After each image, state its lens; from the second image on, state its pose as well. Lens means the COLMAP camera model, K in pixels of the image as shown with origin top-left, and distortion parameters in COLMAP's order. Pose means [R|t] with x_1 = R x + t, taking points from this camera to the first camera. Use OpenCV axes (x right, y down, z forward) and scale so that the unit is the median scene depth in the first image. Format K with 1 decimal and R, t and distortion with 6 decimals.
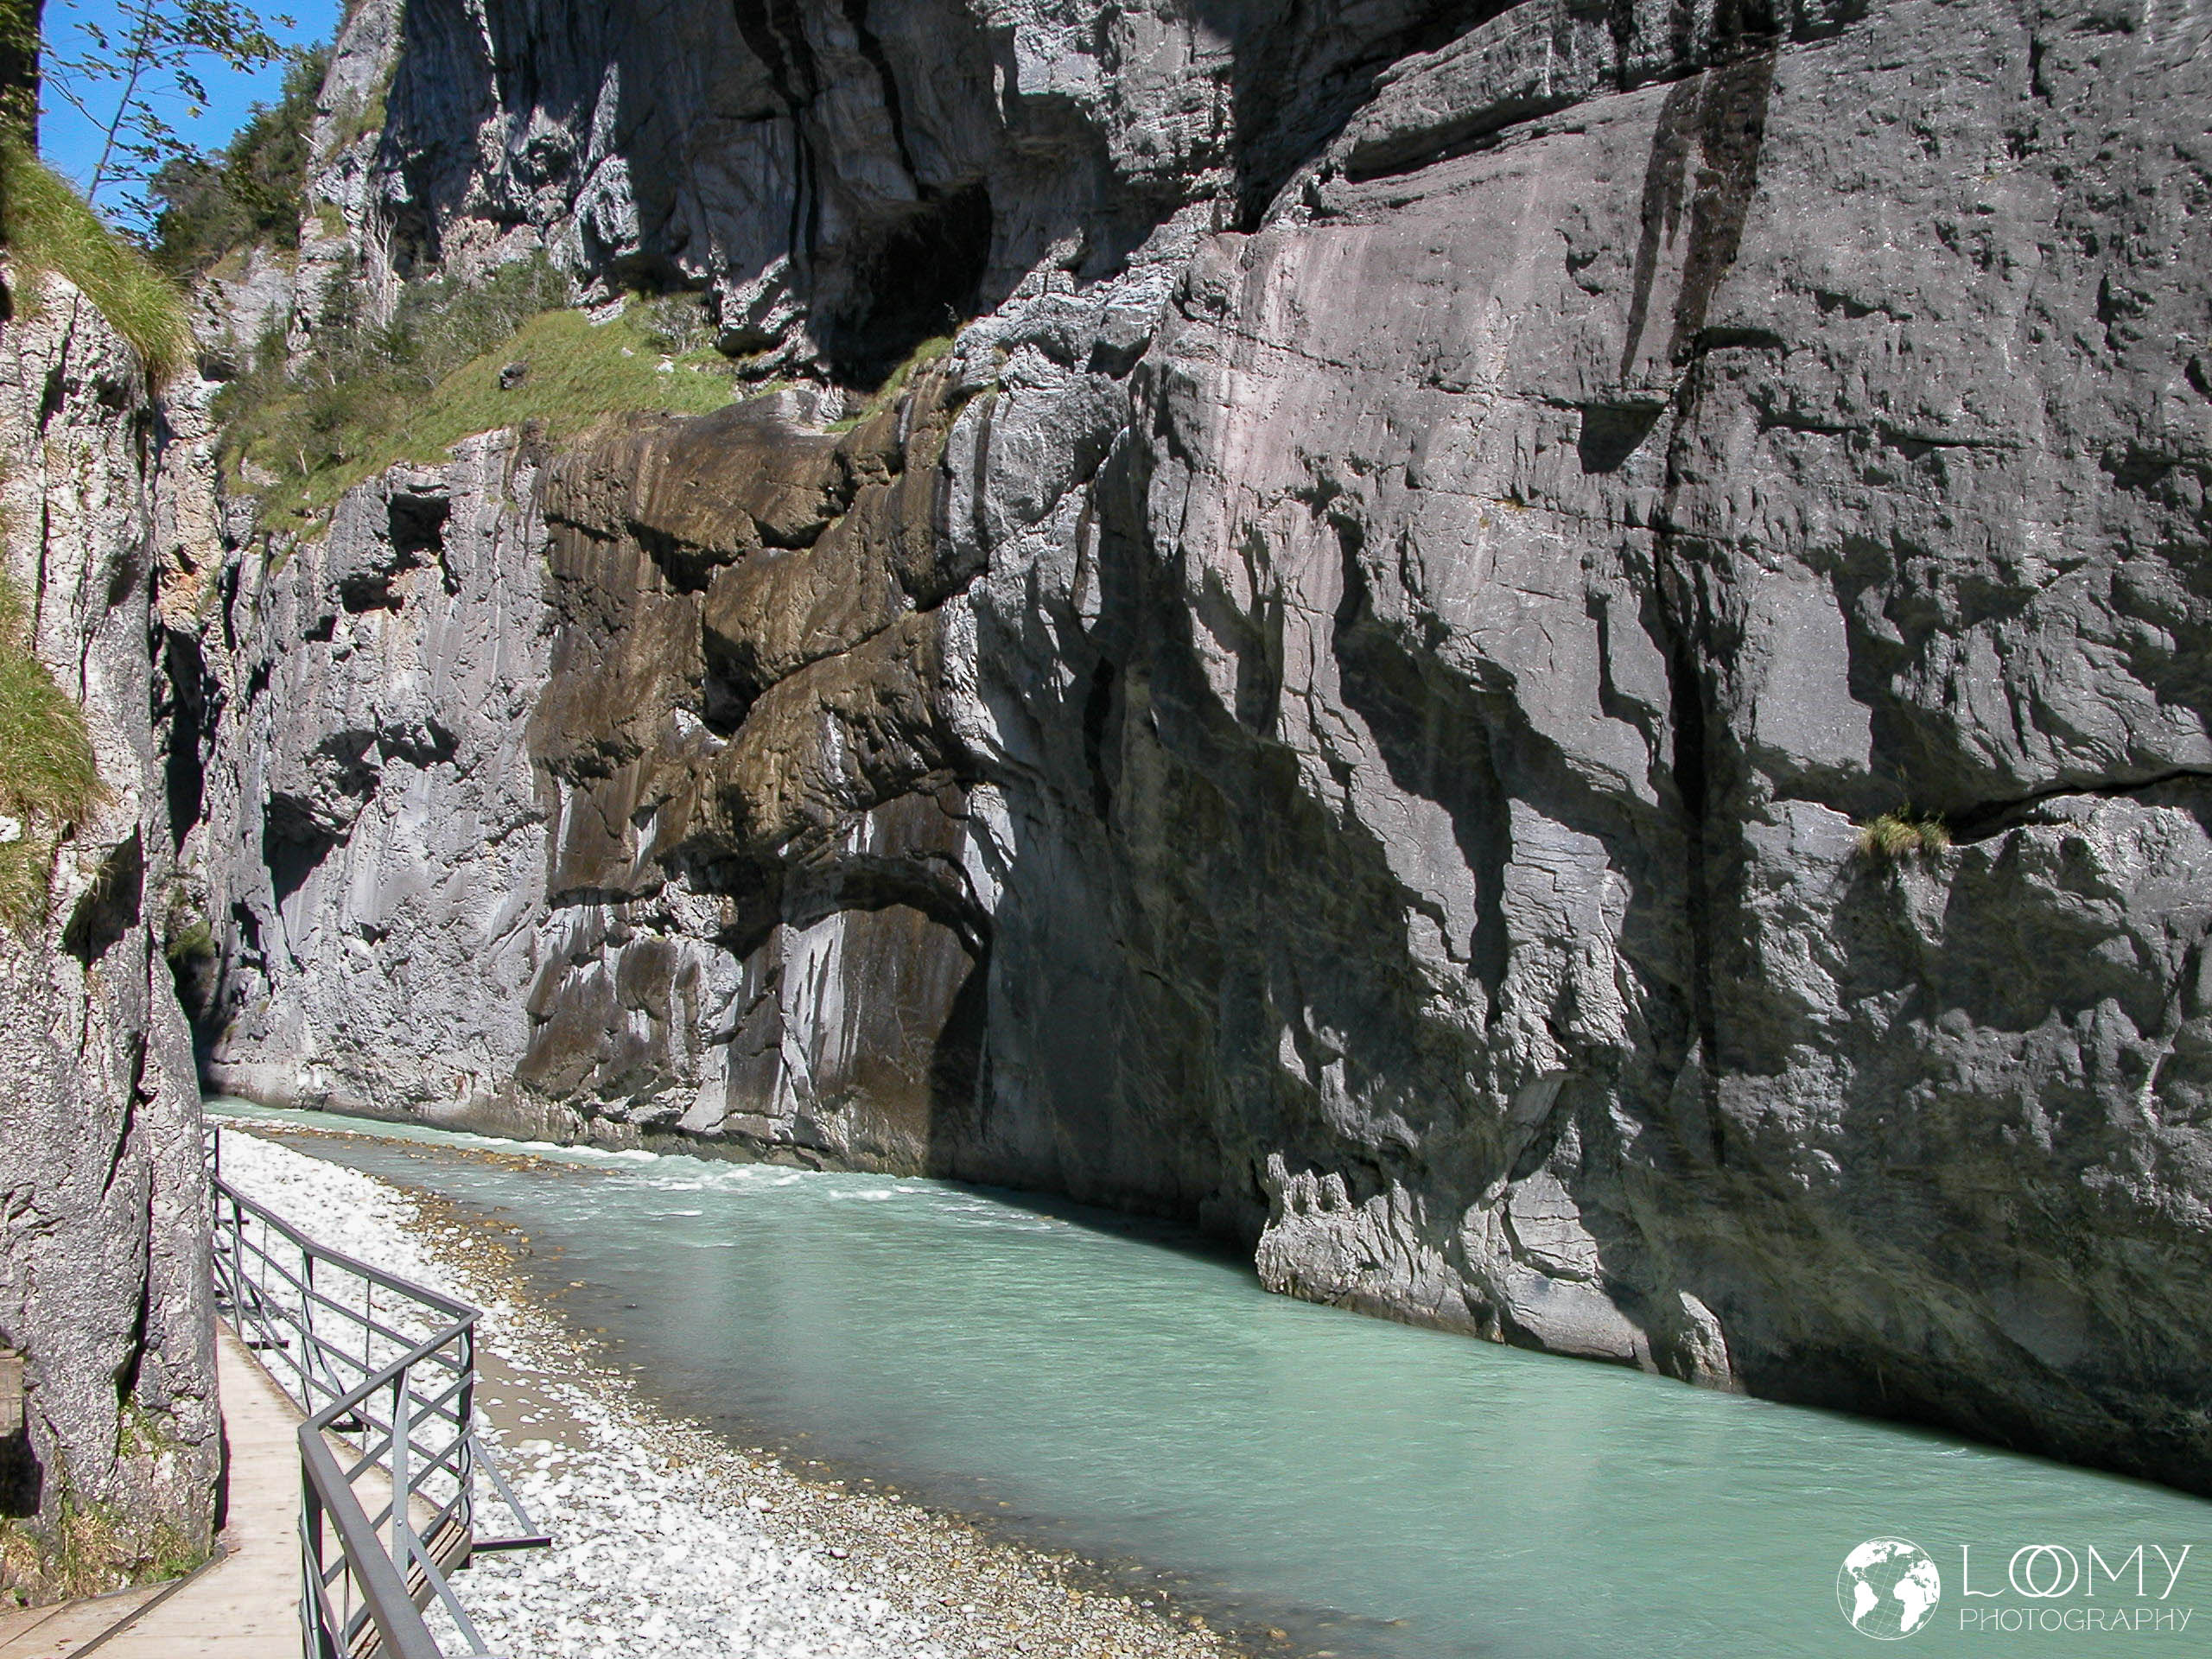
lens RADIAL K [[2309.1, 0, 1106.0], [0, 2309.1, 829.5], [0, 0, 1]] dist [-0.195879, 0.276416]
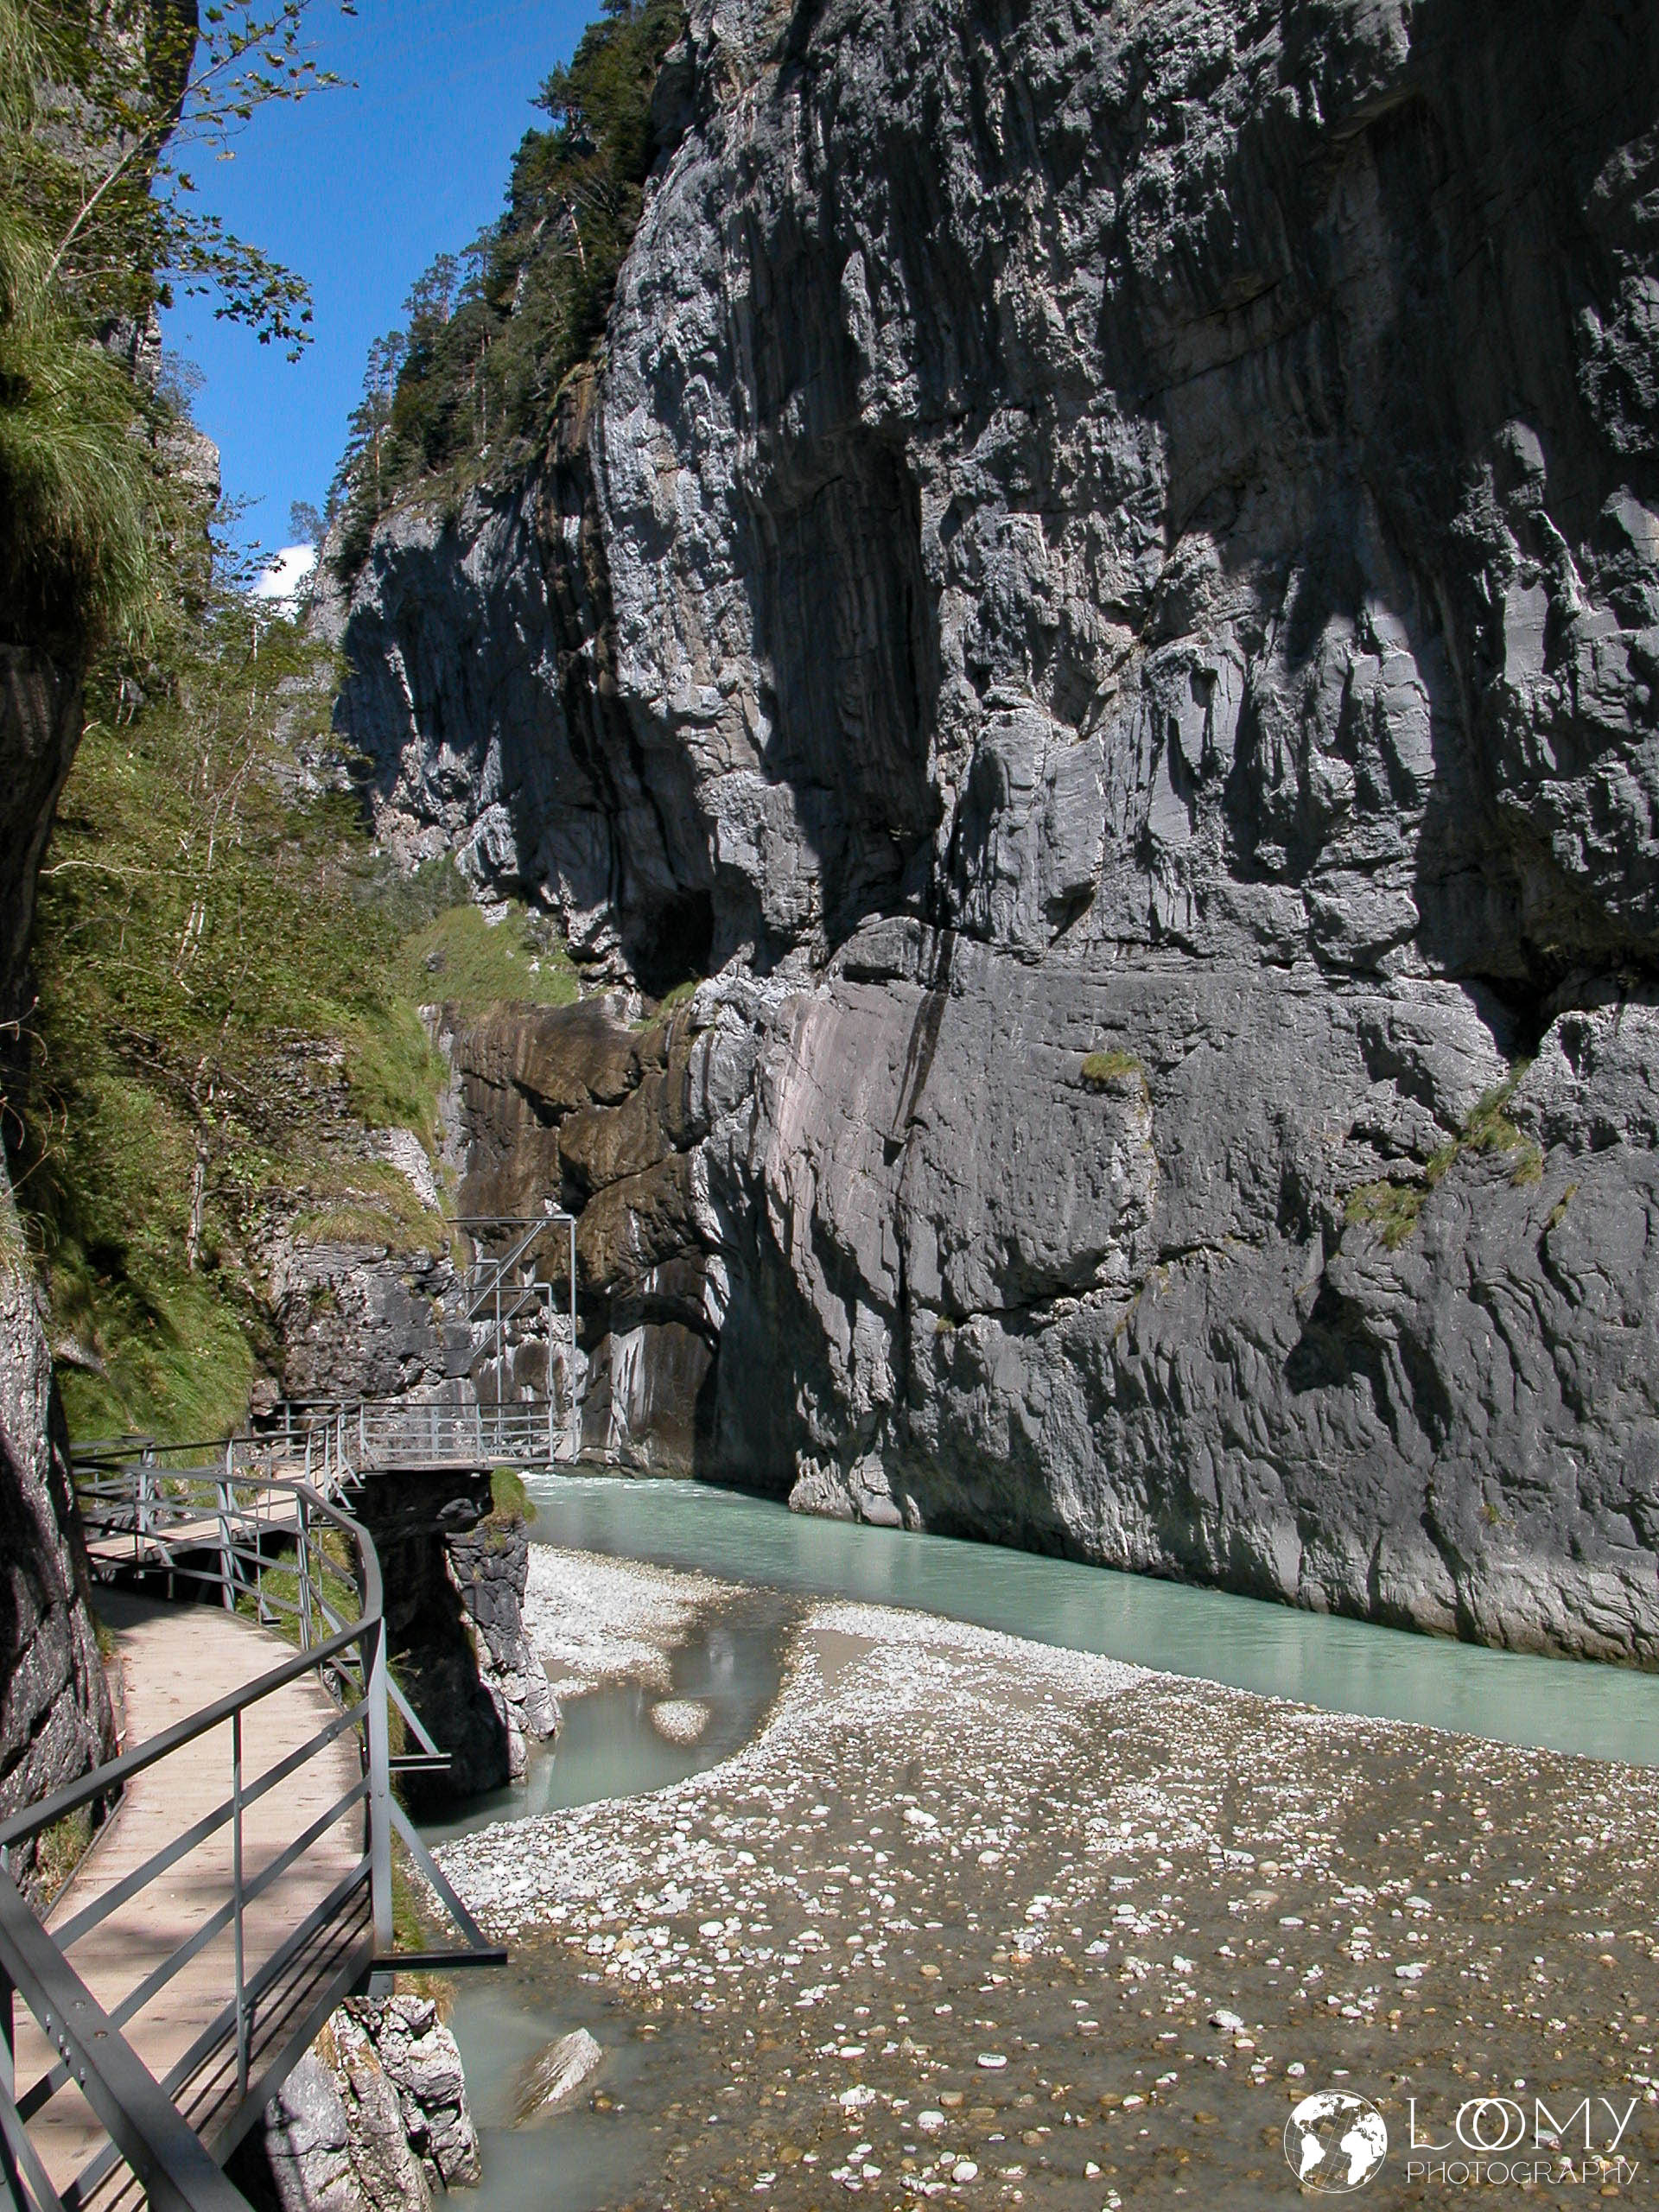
lens RADIAL K [[2434.6, 0, 829.5], [0, 2434.6, 1106.0], [0, 0, 1]] dist [-0.220691, 0.007943]
pose [[0.995523, -0.031254, -0.089201, 0.177271], [0.028786, 0.999170, -0.028820, -0.067209], [0.090027, 0.026123, 0.995597, -0.729207]]
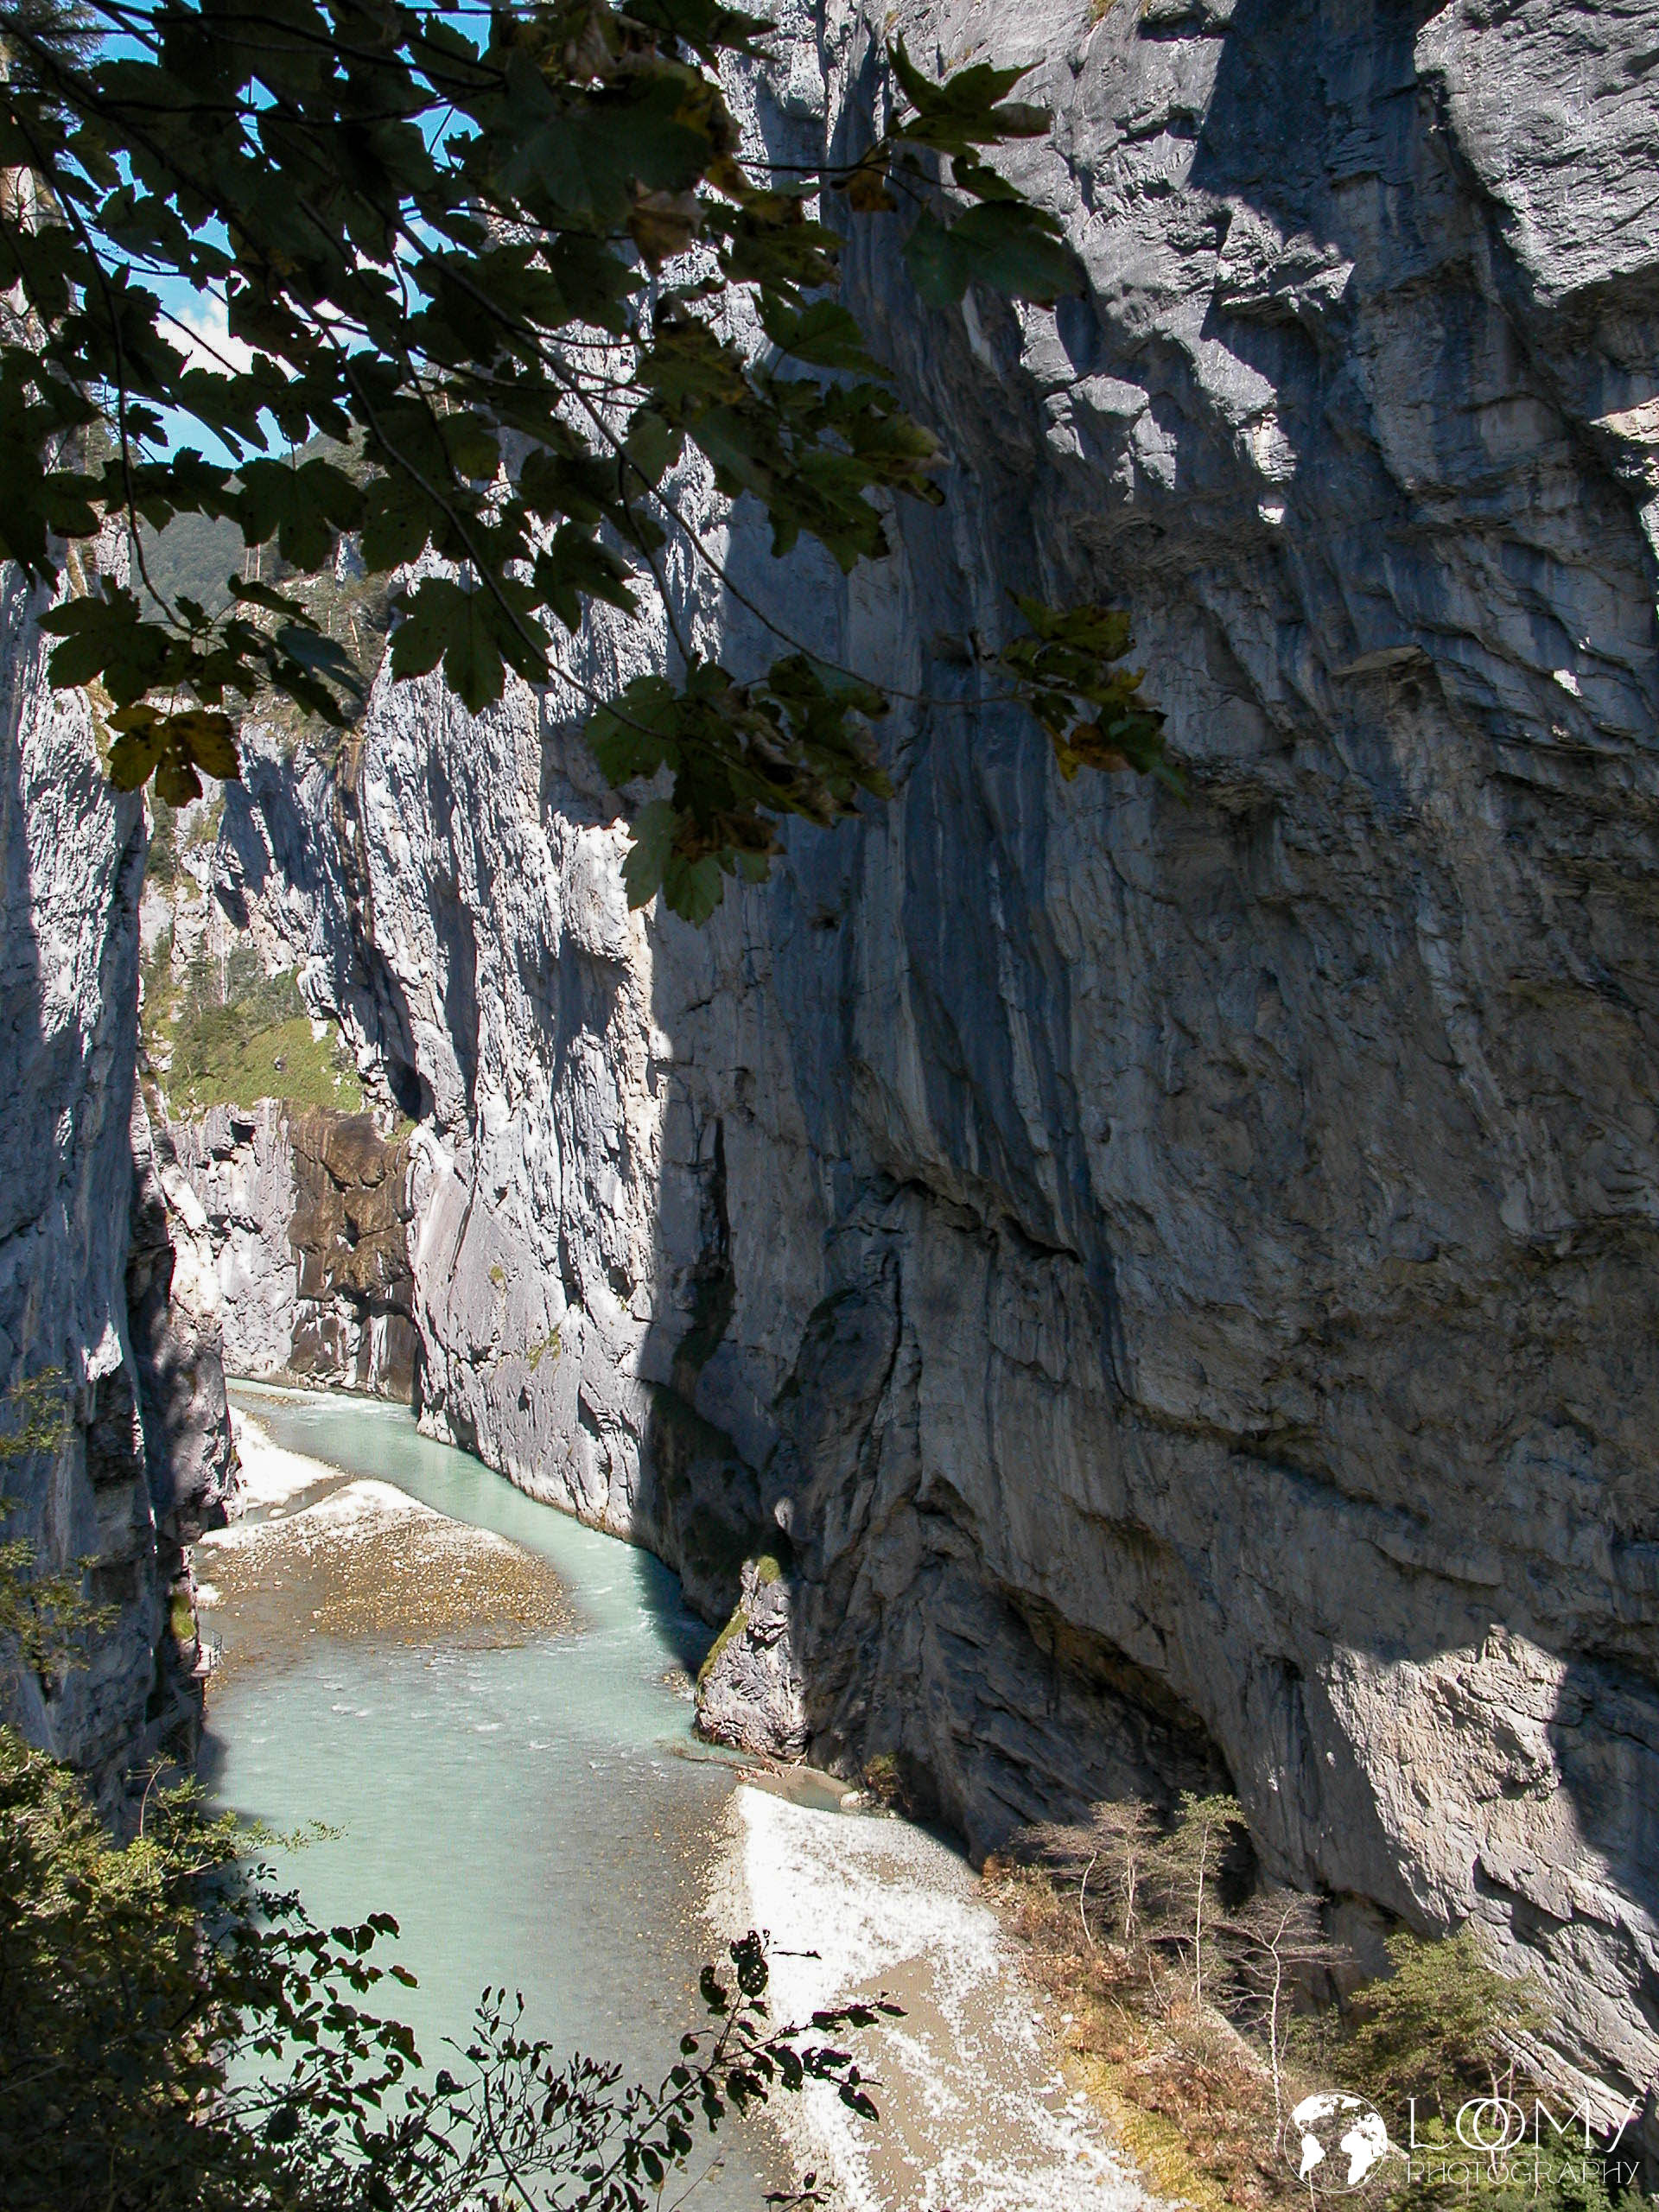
lens RADIAL K [[3413.0, 0, 829.5], [0, 3413.0, 1106.0], [0, 0, 1]] dist [-0.075469, 0.197969]
pose [[0.990829, -0.008516, -0.134852, 1.010244], [0.018735, 0.997031, 0.074691, -0.531872], [0.133815, -0.076533, 0.988047, -3.135112]]
